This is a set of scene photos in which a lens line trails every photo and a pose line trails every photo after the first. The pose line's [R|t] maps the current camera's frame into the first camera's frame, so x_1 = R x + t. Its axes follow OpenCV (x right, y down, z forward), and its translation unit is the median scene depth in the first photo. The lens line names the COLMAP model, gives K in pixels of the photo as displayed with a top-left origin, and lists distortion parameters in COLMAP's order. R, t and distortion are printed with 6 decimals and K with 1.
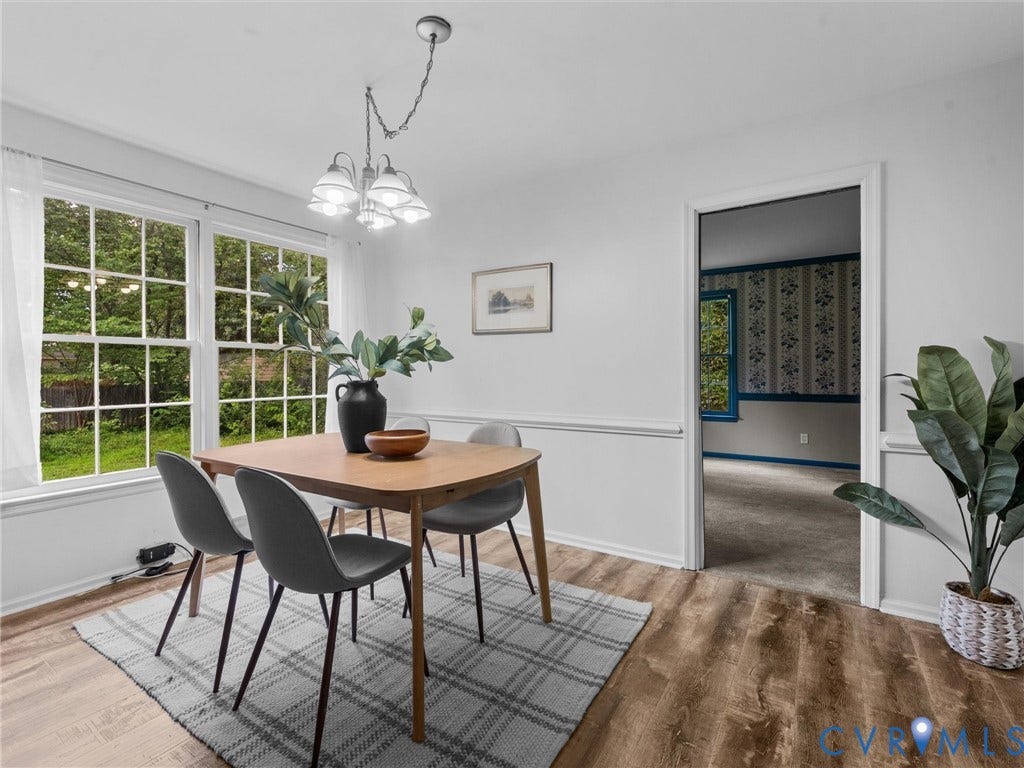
lens RADIAL K [[472.6, 0, 512.2], [0, 472.6, 372.7], [0, 0, 1]] dist [-0.002075, -0.000535]
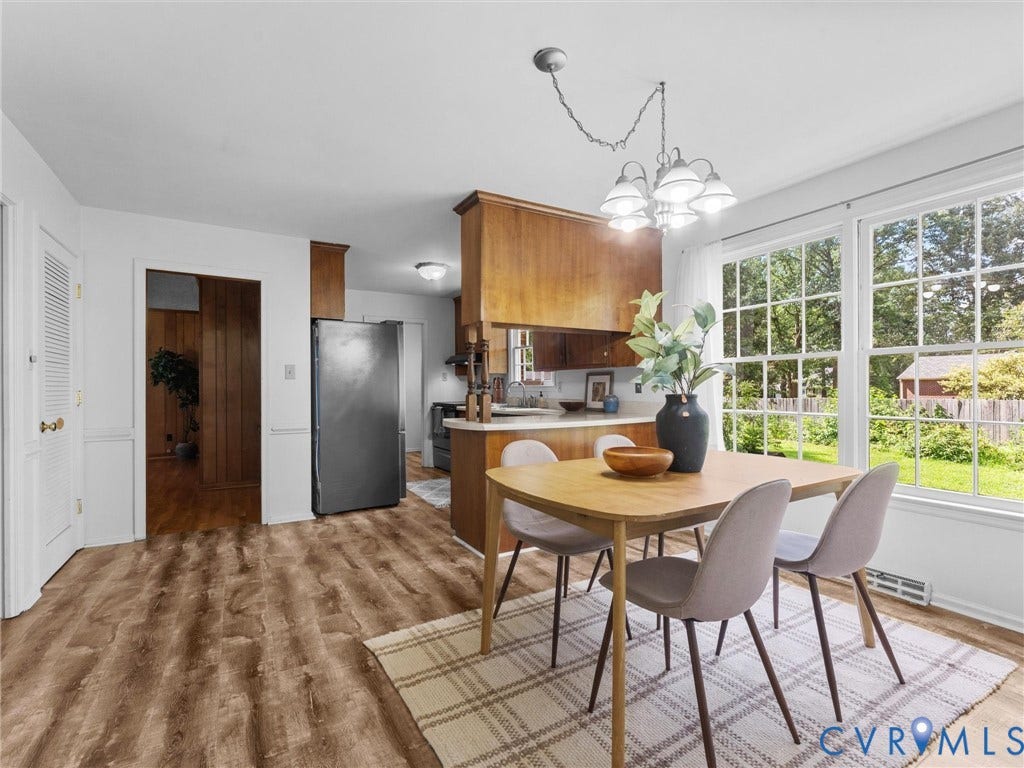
lens RADIAL K [[470.2, 0, 511.0], [0, 470.2, 384.7], [0, 0, 1]] dist [-0.001071, -0.000490]
pose [[-0.442030, 0.003400, -0.896994, 0.672758], [0.005836, 0.999983, 0.000915, -0.003627], [0.896981, -0.004830, -0.442042, 1.136857]]
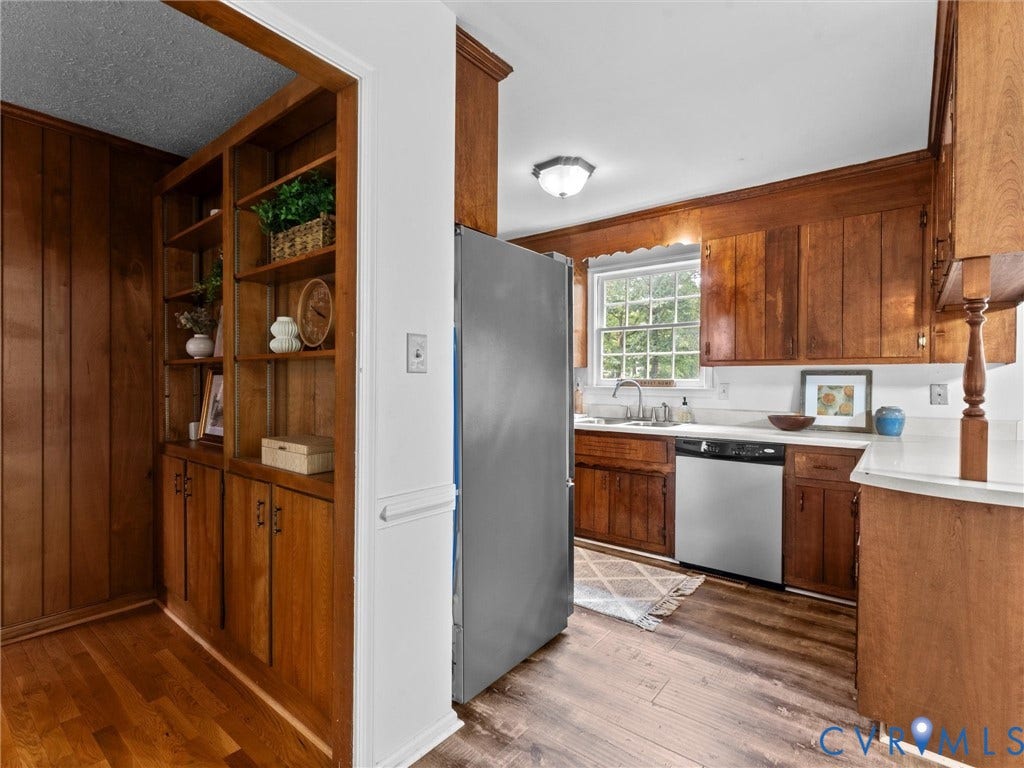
lens RADIAL K [[490.7, 0, 511.5], [0, 490.7, 385.3], [0, 0, 1]] dist [-0.000846, -0.000163]
pose [[-0.092679, 0.011433, -0.995630, 0.087826], [-0.009390, 0.999880, 0.012355, -0.021171], [0.995652, 0.010494, -0.092560, -0.279520]]
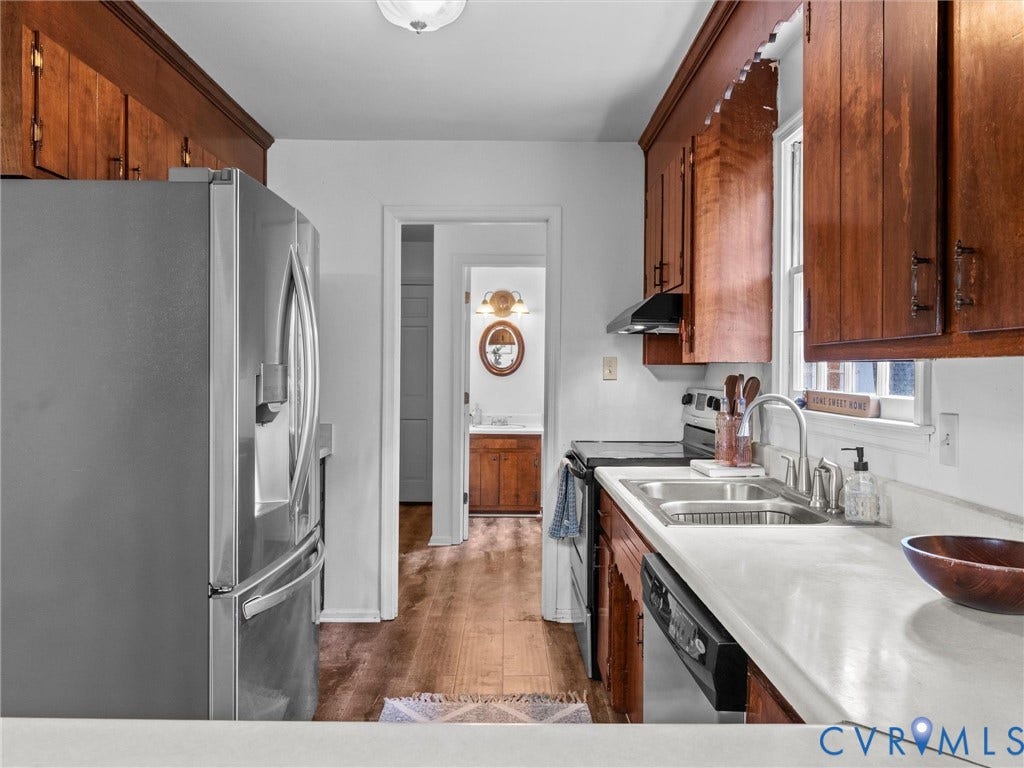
lens RADIAL K [[768.4, 0, 515.2], [0, 768.4, 376.8], [0, 0, 1]] dist [0.000628, 0.000026]
pose [[-0.828775, 0.000856, -0.559581, -0.797392], [-0.008272, 0.999871, 0.013780, -0.060343], [0.559520, 0.016050, -0.828661, 0.700301]]
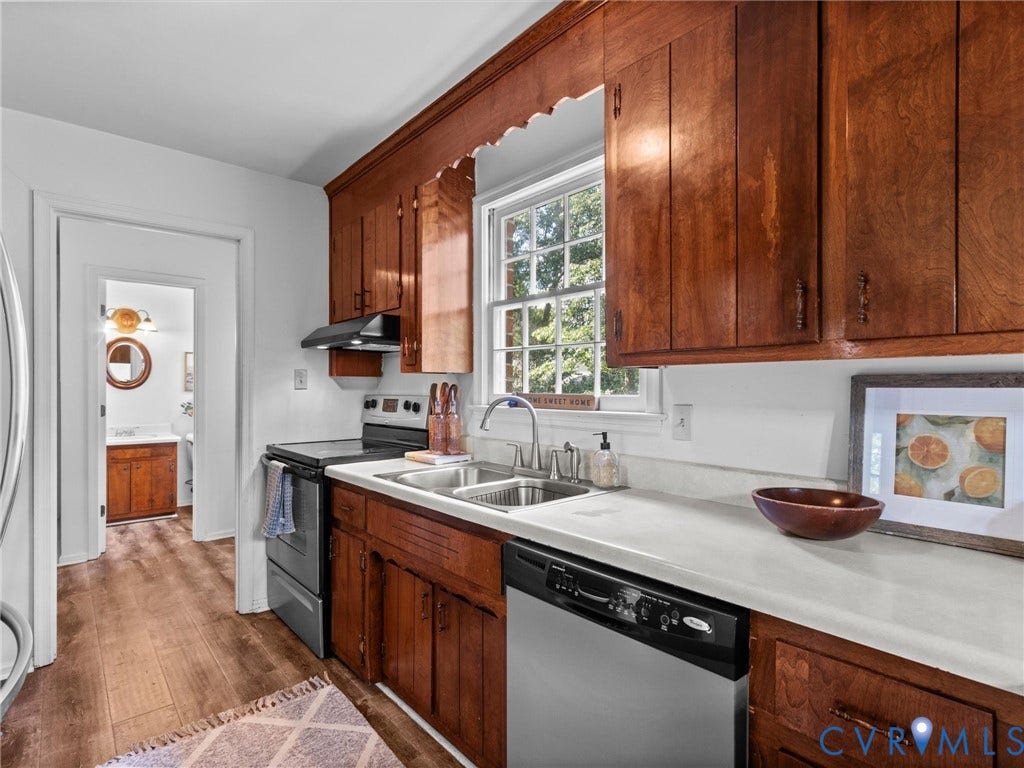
lens RADIAL K [[520.8, 0, 509.3], [0, 520.8, 391.0], [0, 0, 1]] dist [-0.001206, 0.000169]
pose [[-0.271558, 0.006778, -0.962398, -0.793016], [-0.005587, 0.999947, 0.008619, -0.040084], [0.962406, 0.007717, -0.271506, 0.244600]]
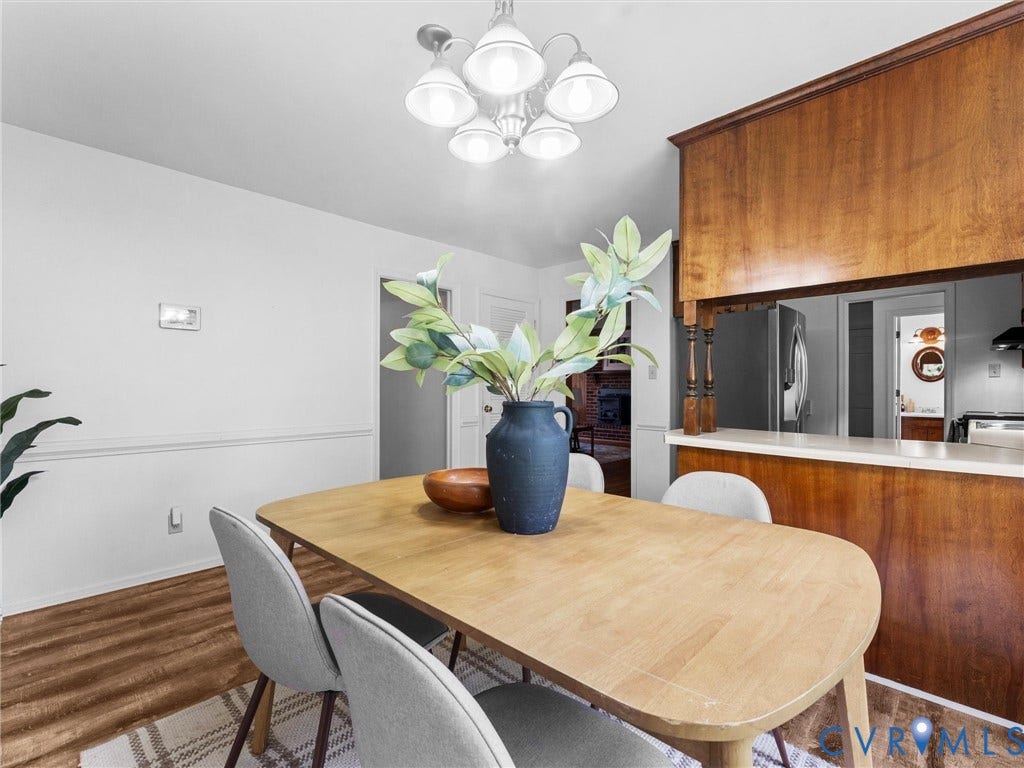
lens RADIAL K [[470.2, 0, 511.0], [0, 470.2, 384.7], [0, 0, 1]] dist [-0.001071, -0.000490]
pose [[-0.981604, 0.005612, 0.190847, -0.416596], [0.005111, 0.999982, -0.003114, -0.001773], [-0.190861, -0.002081, -0.981615, 1.593974]]
